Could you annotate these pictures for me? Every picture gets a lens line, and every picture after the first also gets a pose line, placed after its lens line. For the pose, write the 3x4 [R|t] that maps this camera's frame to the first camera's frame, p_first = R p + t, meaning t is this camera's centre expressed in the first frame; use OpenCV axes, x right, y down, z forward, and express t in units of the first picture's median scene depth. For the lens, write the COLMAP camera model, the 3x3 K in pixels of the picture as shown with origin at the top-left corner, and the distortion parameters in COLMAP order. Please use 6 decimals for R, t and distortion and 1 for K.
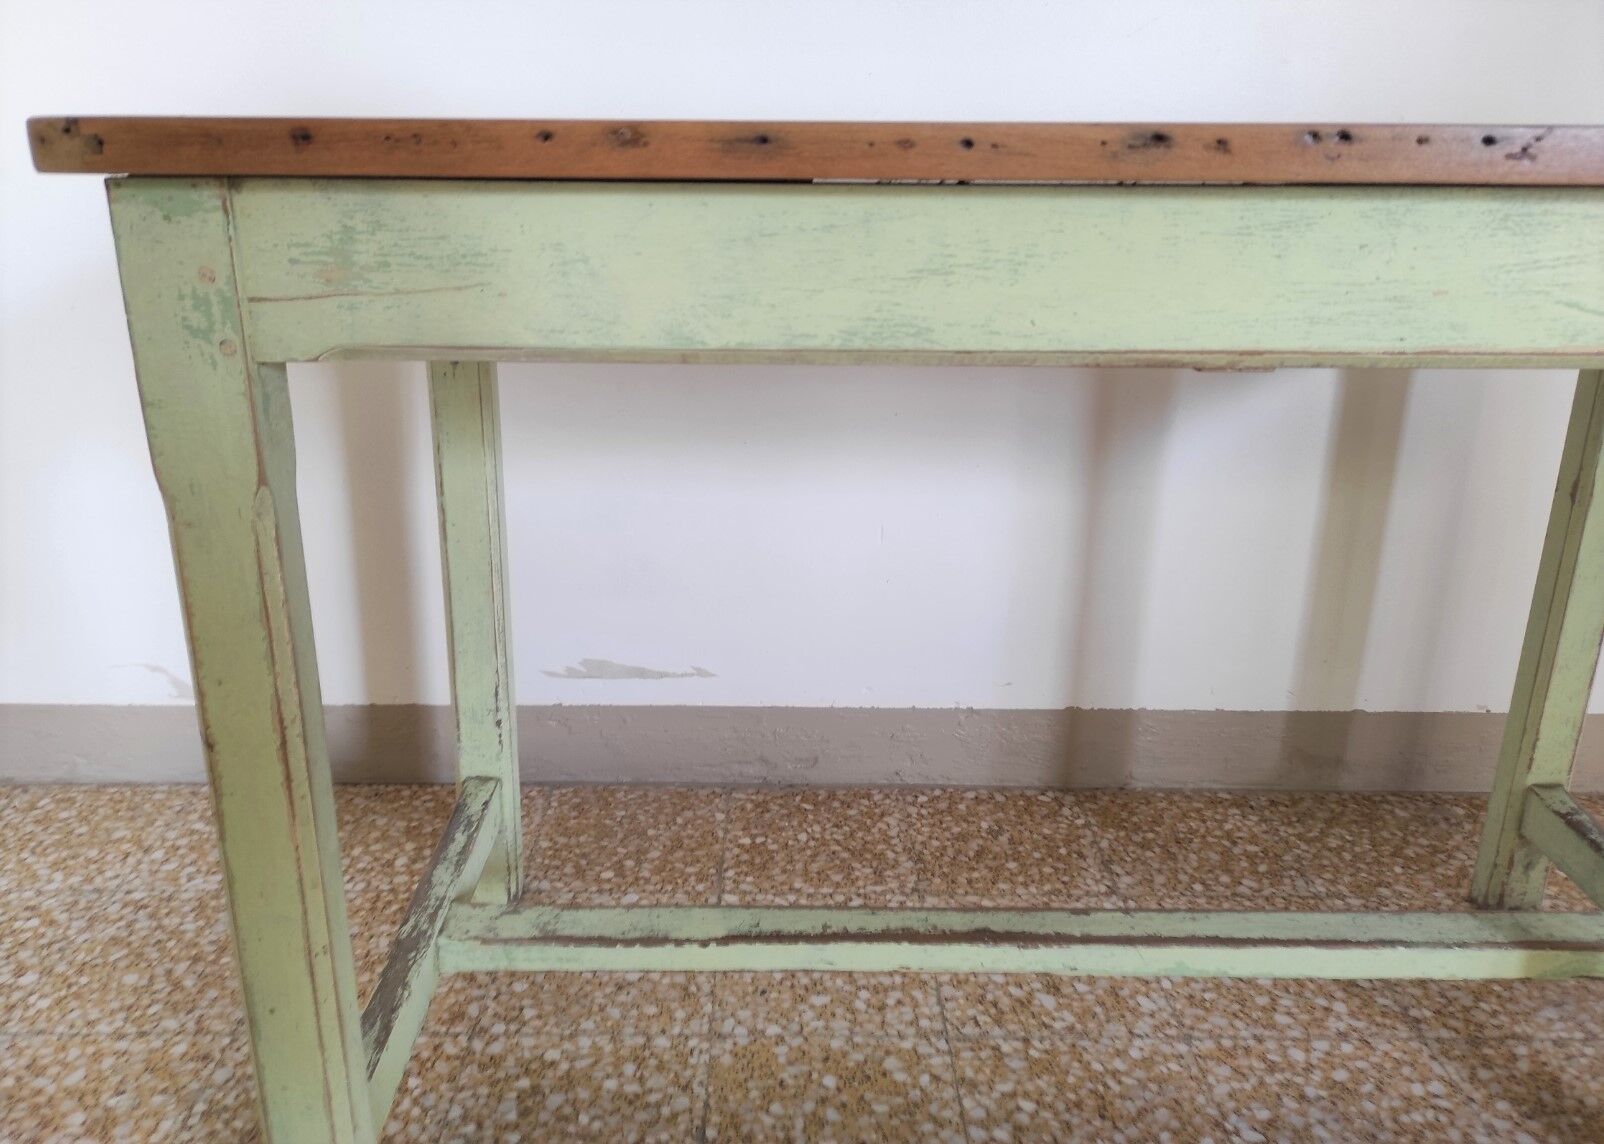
lens RADIAL K [[1236.4, 0, 768.6], [0, 1236.4, 516.4], [0, 0, 1]] dist [0.039173, -0.037056]
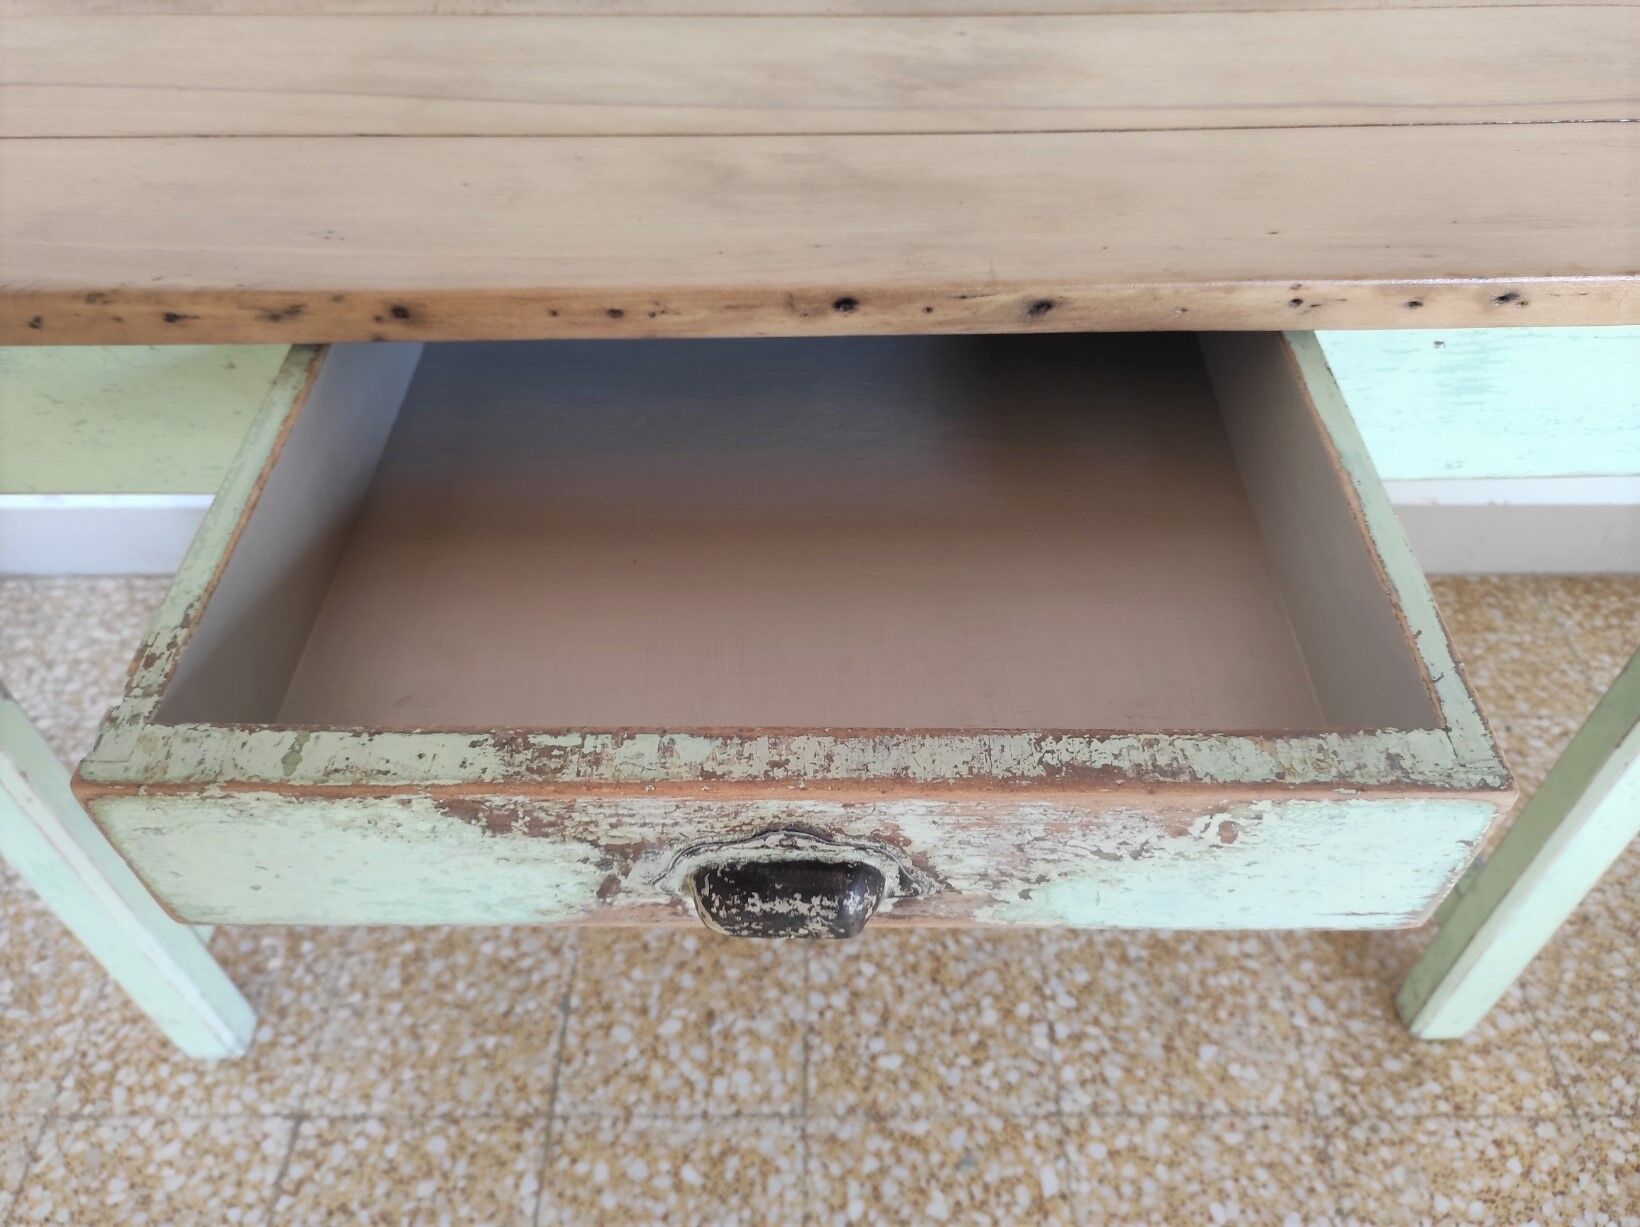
lens RADIAL K [[1233.6, 0, 820.4], [0, 1233.6, 612.6], [0, 0, 1]] dist [0.024441, -0.038850]
pose [[0.999852, -0.007358, -0.015543, 0.180807], [0.013862, 0.879727, 0.475277, -0.307439], [0.010176, -0.475422, 0.879699, 0.192884]]
